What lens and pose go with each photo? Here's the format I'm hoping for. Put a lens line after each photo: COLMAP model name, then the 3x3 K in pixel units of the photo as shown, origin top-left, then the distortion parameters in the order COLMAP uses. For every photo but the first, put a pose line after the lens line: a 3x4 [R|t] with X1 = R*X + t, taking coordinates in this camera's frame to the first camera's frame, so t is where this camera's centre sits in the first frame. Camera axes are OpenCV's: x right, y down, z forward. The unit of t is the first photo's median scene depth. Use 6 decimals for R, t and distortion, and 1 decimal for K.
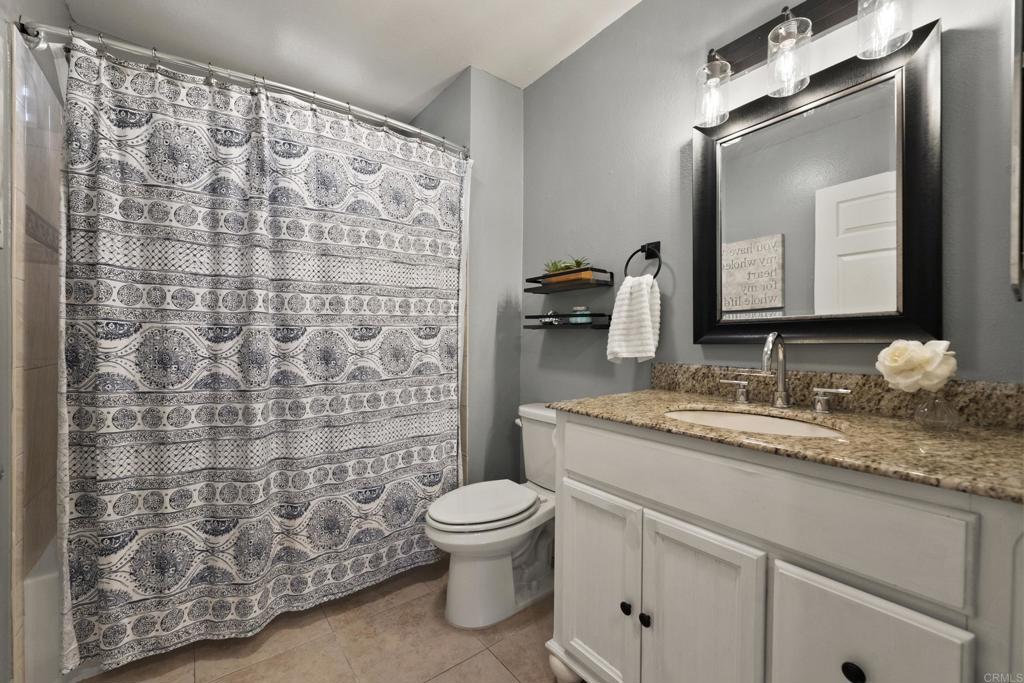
lens RADIAL K [[416.7, 0, 514.8], [0, 416.7, 341.1], [0, 0, 1]] dist [0.002638, -0.000438]
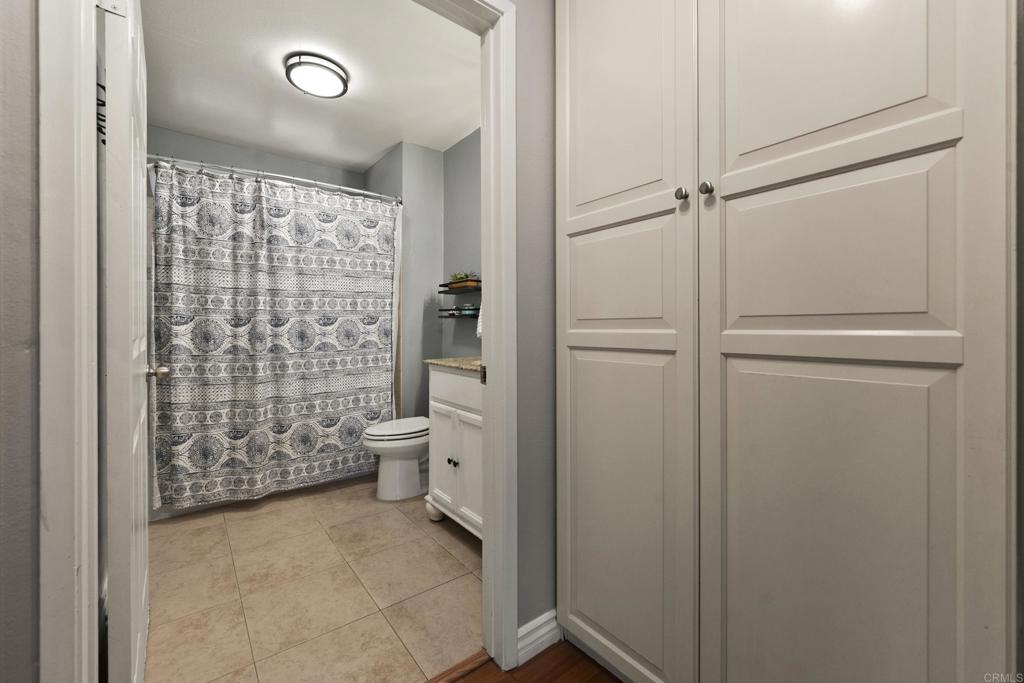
lens RADIAL K [[416.7, 0, 514.9], [0, 416.7, 327.0], [0, 0, 1]] dist [0.002638, -0.000438]
pose [[0.999982, -0.004963, 0.003500, 0.421616], [0.004984, 0.999970, -0.005972, 0.018016], [-0.003471, 0.005989, 0.999976, -0.712292]]
